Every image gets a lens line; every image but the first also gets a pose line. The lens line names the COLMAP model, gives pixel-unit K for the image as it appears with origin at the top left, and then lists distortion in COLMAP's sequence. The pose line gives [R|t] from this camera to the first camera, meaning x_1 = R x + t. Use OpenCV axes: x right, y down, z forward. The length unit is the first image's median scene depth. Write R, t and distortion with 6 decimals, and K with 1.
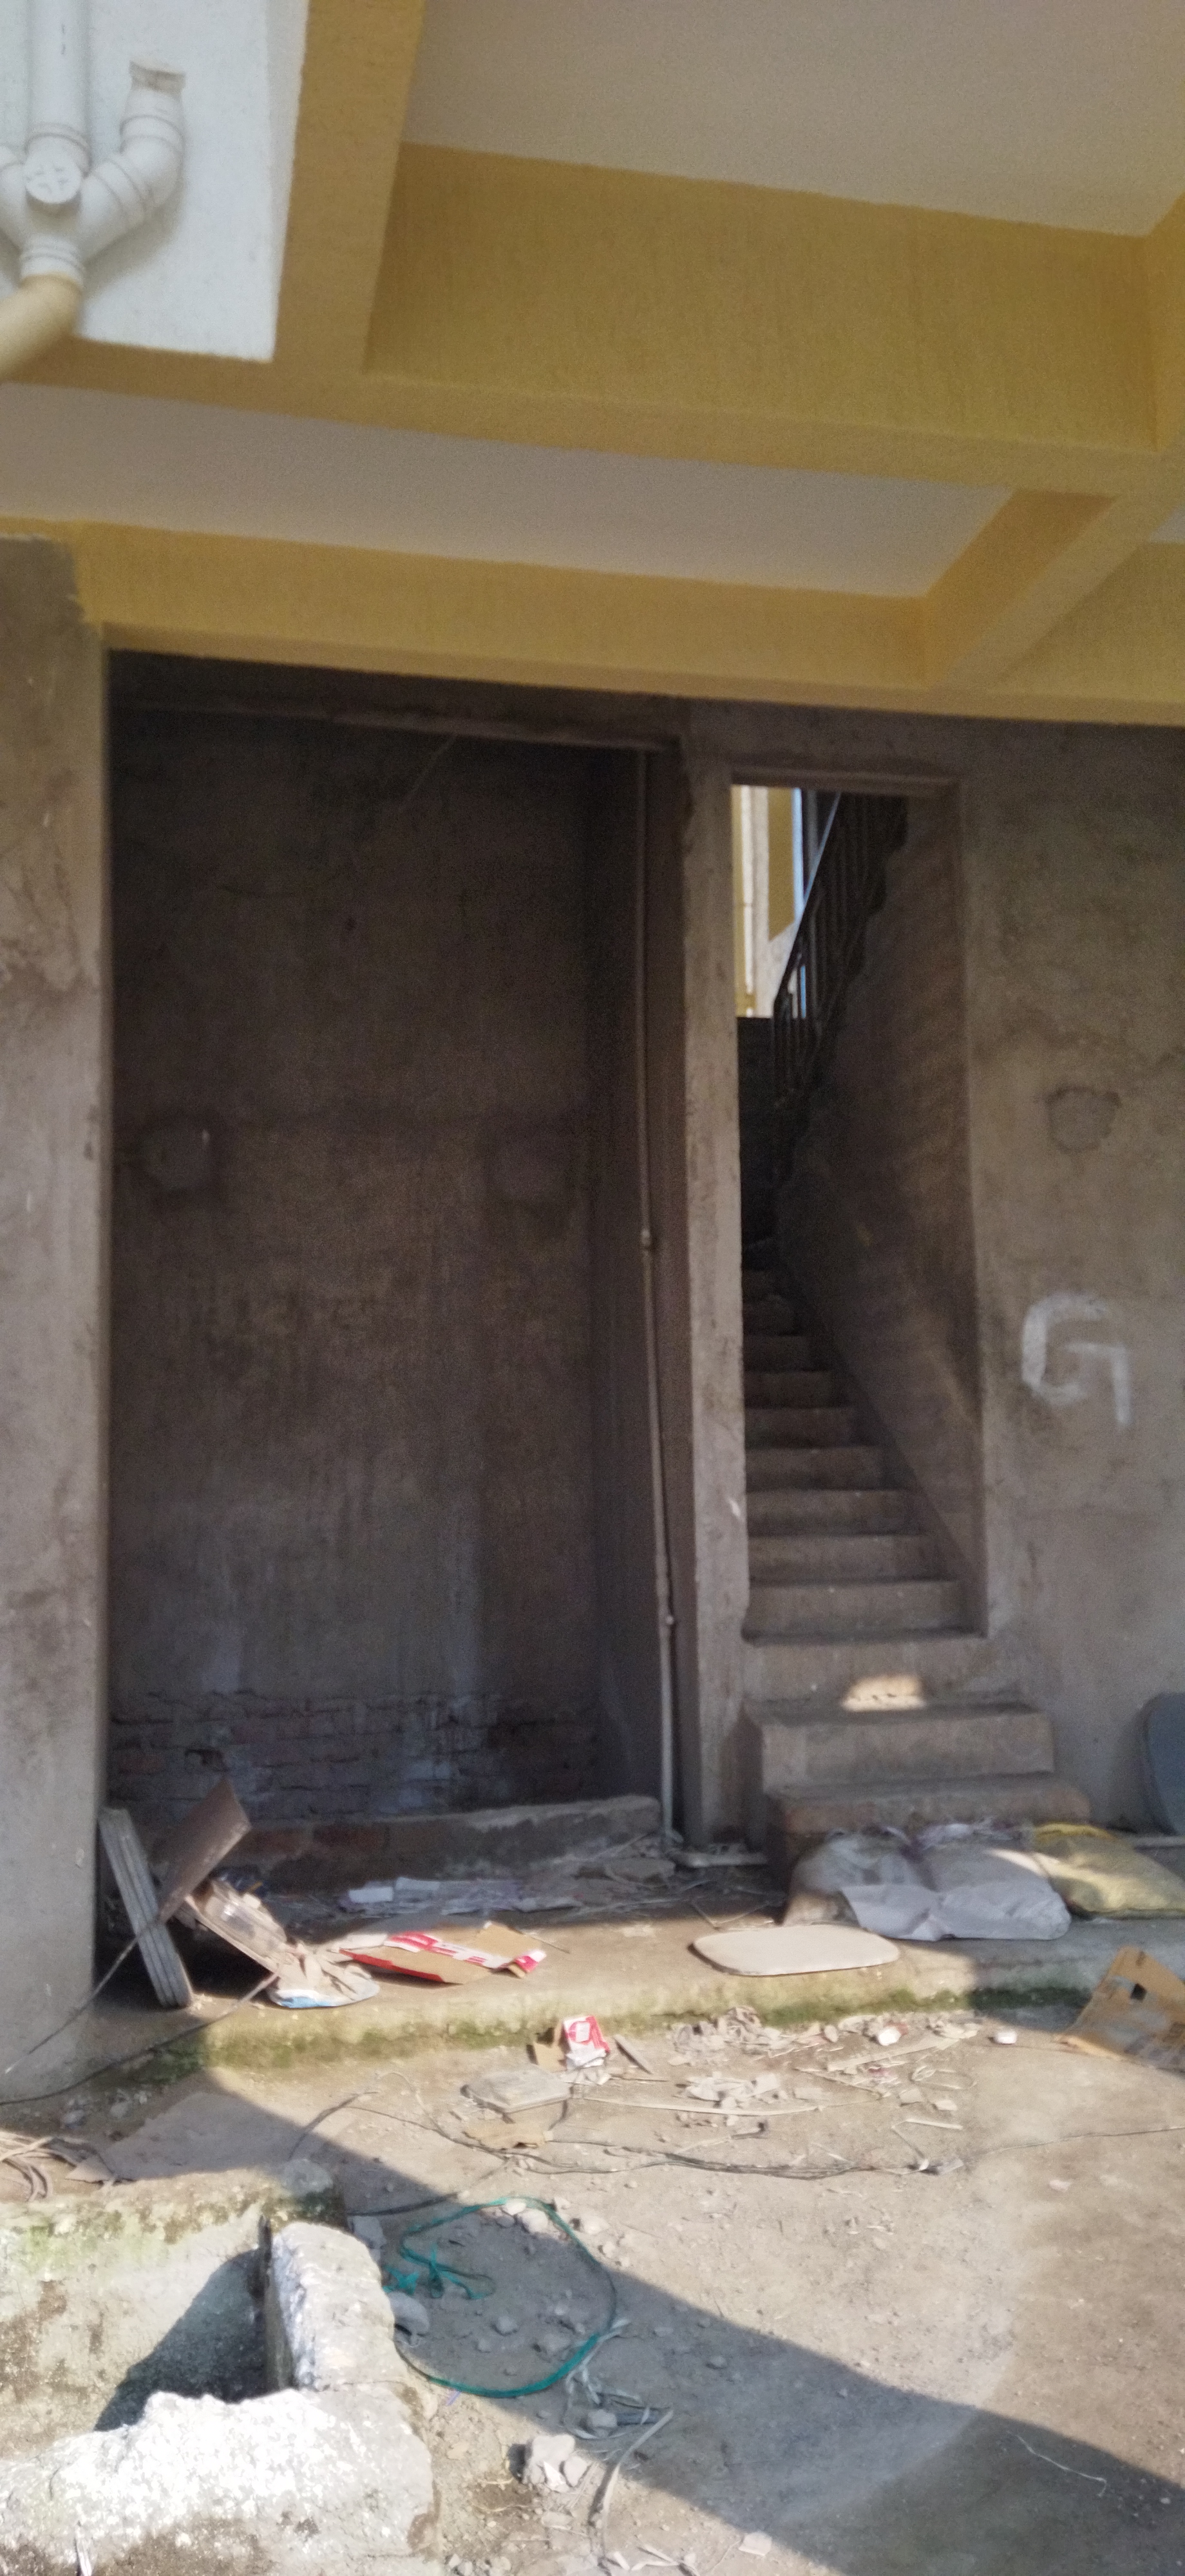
lens RADIAL K [[1848.7, 0, 607.6], [0, 1848.7, 1284.5], [0, 0, 1]] dist [0.089237, -0.135870]
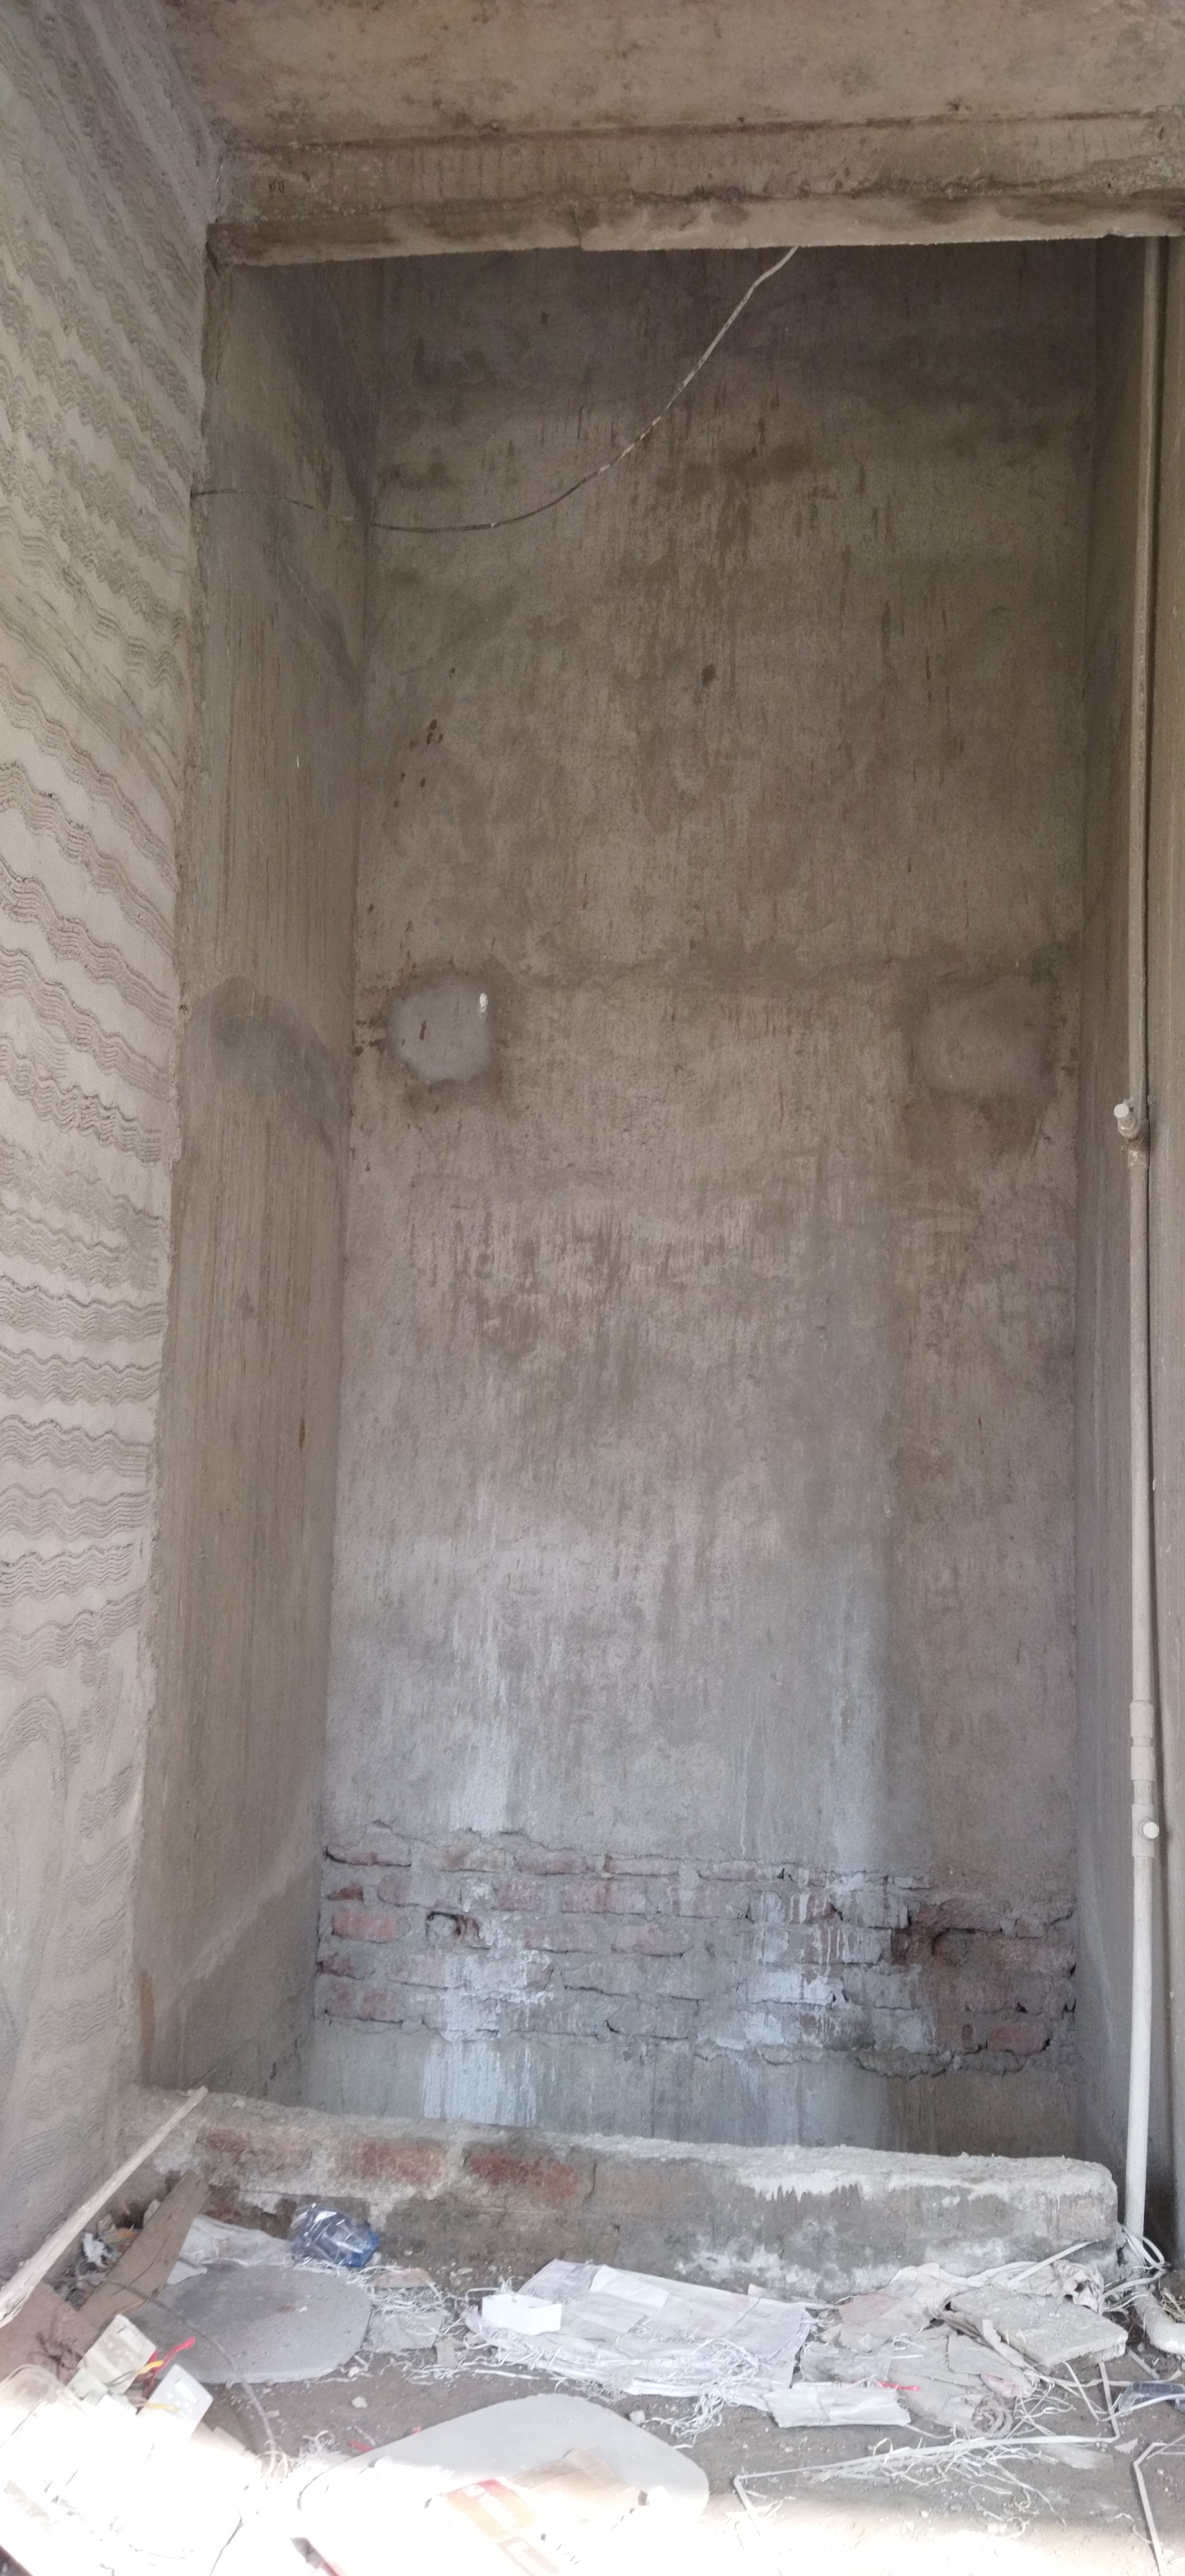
lens RADIAL K [[1848.7, 0, 607.6], [0, 1848.7, 1284.5], [0, 0, 1]] dist [0.089237, -0.135870]
pose [[0.938195, 0.014433, -0.345806, 0.061214], [-0.014922, 0.999888, 0.001249, 0.021952], [0.345786, 0.003988, 0.938305, 0.382982]]
